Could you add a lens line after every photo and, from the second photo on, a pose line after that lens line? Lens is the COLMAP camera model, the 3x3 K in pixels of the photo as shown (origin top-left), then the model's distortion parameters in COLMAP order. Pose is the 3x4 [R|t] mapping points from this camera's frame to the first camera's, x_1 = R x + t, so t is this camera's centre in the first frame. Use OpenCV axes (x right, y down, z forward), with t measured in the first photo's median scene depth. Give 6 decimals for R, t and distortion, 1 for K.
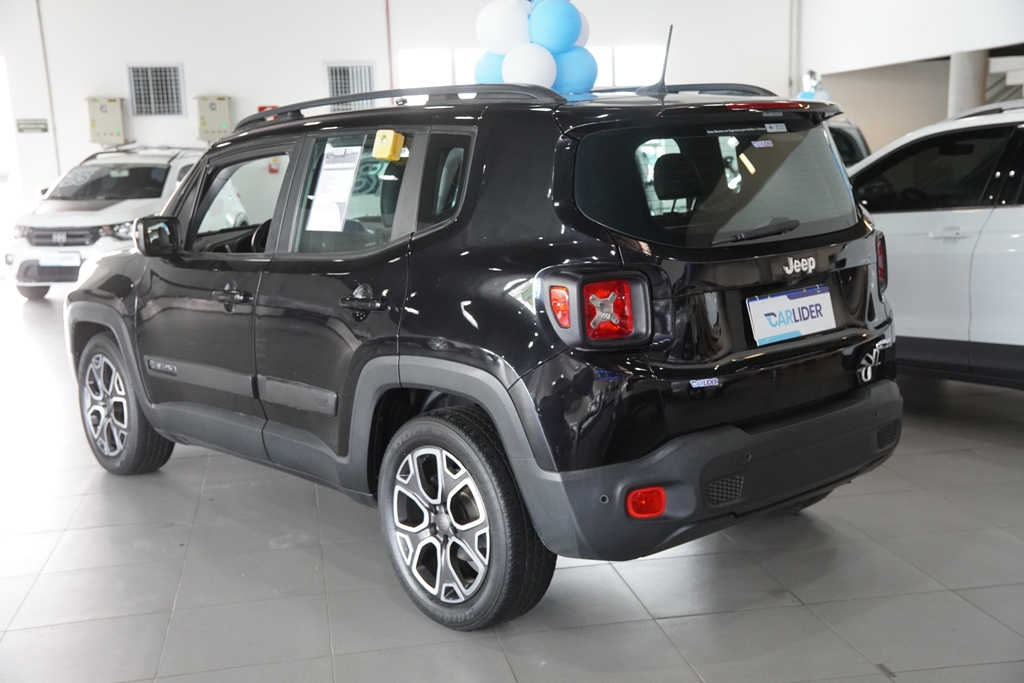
lens RADIAL K [[1156.5, 0, 512.0], [0, 1156.5, 341.5], [0, 0, 1]] dist [0.080056, -0.002330]
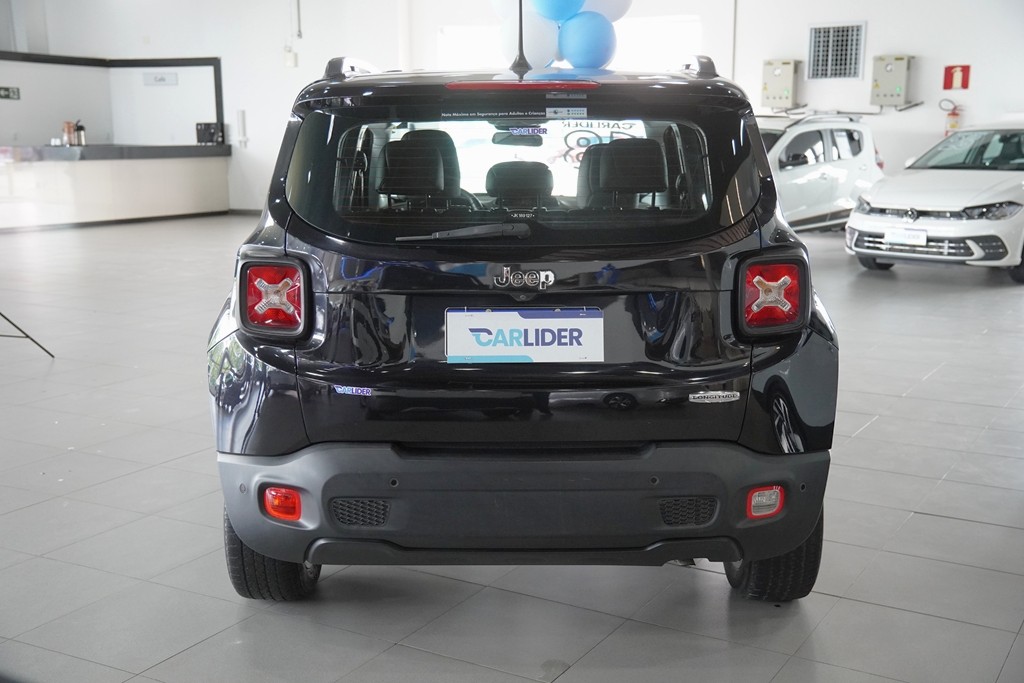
lens RADIAL K [[1217.7, 0, 512.0], [0, 1217.7, 341.5], [0, 0, 1]] dist [0.118805, 0.016006]
pose [[0.749583, 0.148279, -0.645088, 0.757909], [-0.133938, 0.988403, 0.071559, -0.076437], [0.648218, 0.032762, 0.760750, 0.303925]]
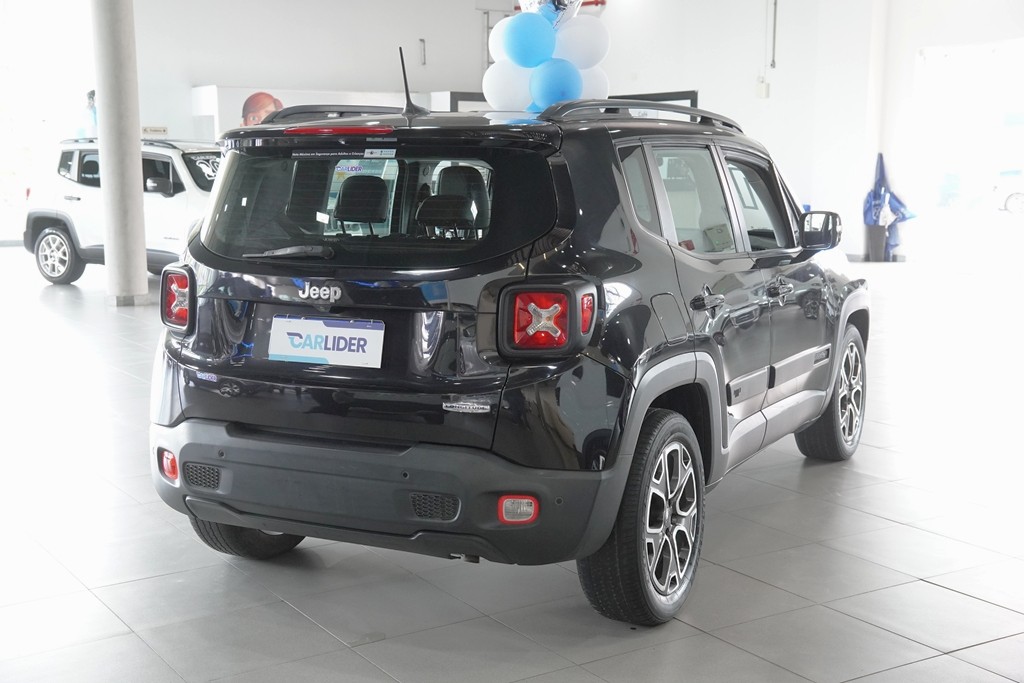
lens RADIAL K [[1304.2, 0, 512.0], [0, 1304.2, 341.5], [0, 0, 1]] dist [0.139475, -0.001718]
pose [[0.372890, 0.164632, -0.913154, 1.242609], [-0.167248, 0.979940, 0.108377, -0.160740], [0.912678, 0.112310, 0.392944, 0.665502]]
